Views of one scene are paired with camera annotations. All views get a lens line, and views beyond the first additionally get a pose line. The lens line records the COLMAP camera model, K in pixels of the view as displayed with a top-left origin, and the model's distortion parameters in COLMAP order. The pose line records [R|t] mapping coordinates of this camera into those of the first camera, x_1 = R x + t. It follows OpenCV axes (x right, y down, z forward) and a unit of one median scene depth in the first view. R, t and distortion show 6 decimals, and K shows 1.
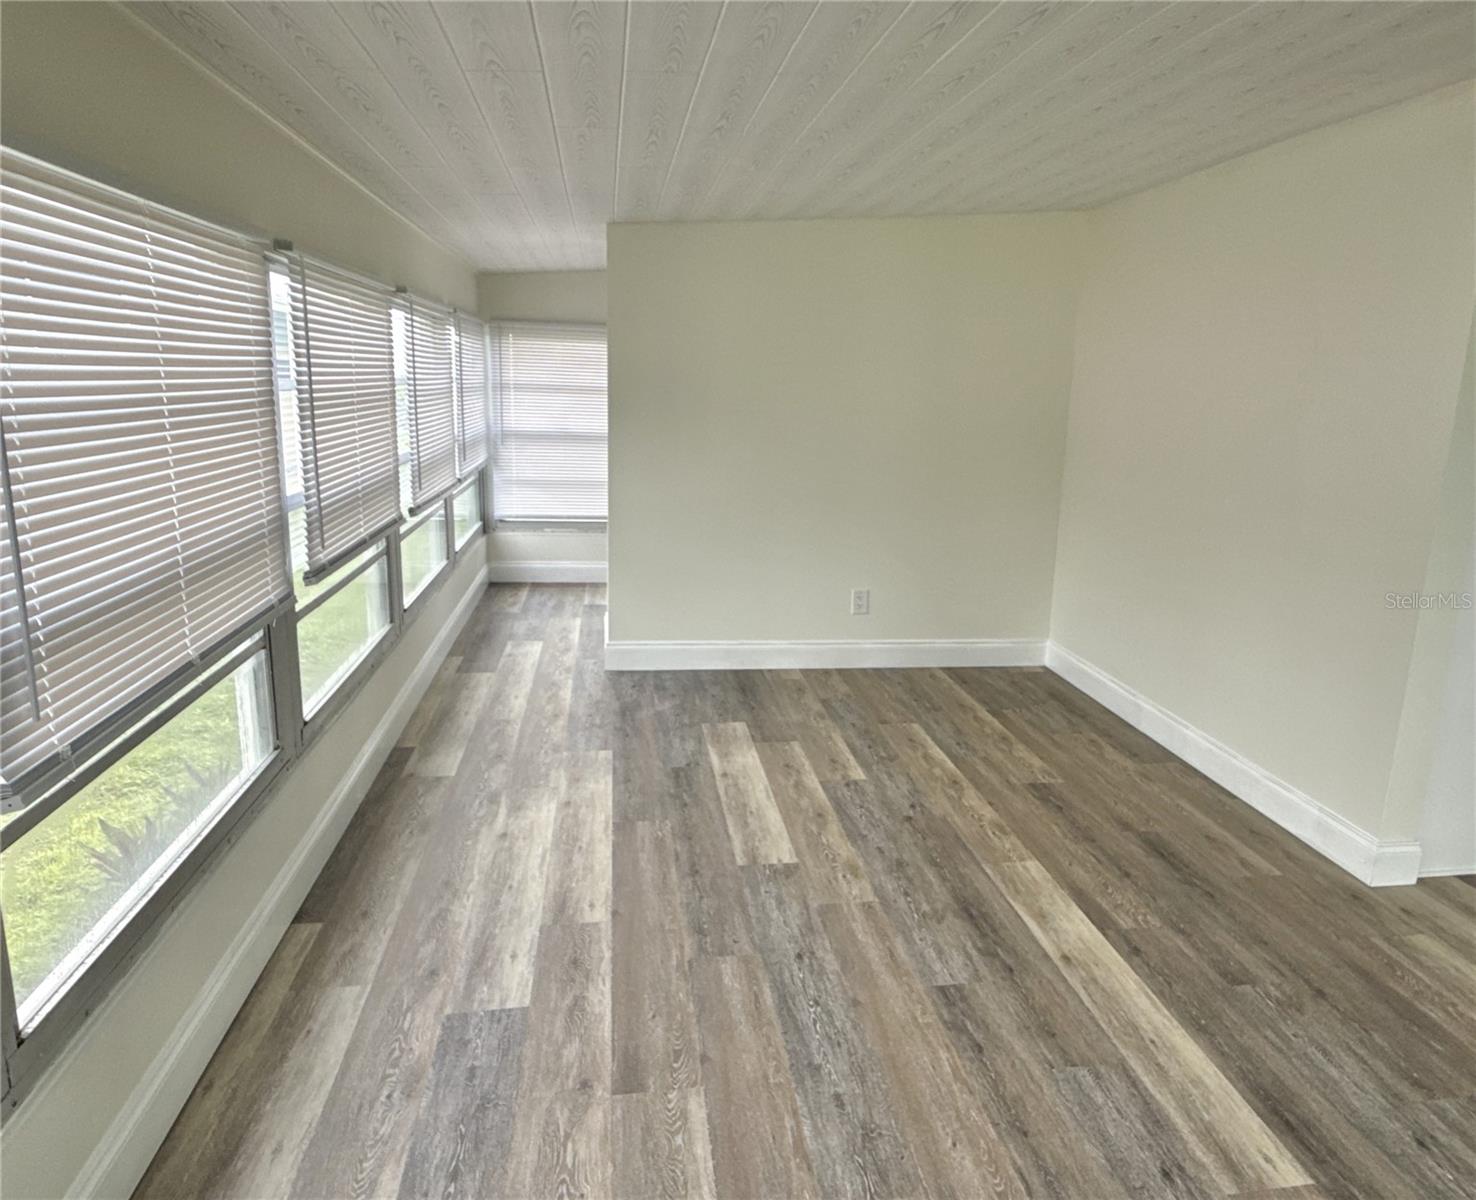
lens RADIAL K [[978.6, 0, 744.4], [0, 978.6, 602.6], [0, 0, 1]] dist [0.003192, -0.002428]
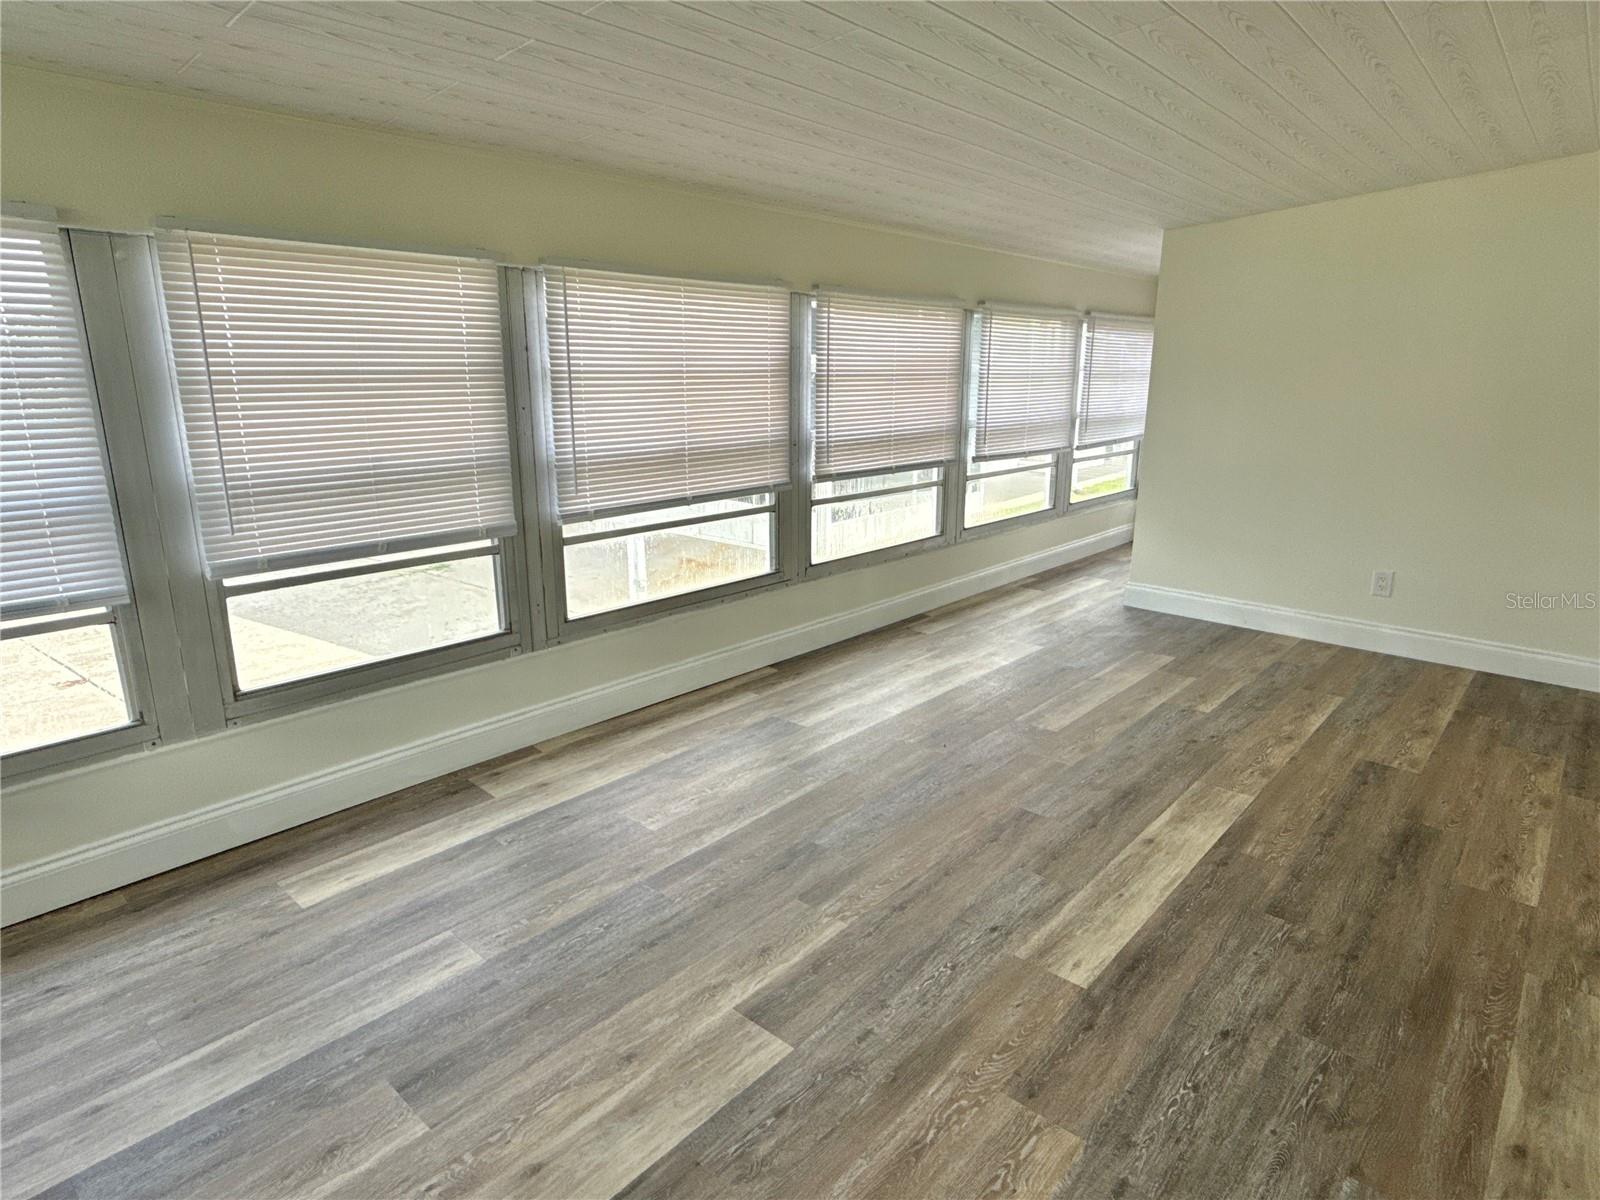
lens RADIAL K [[884.5, 0, 801.1], [0, 884.5, 592.2], [0, 0, 1]] dist [0.001790, 0.000931]
pose [[0.623885, 0.160425, -0.764873, 0.591571], [-0.156487, 0.984527, 0.078854, 0.039071], [0.765689, 0.070497, 0.639336, -0.006944]]
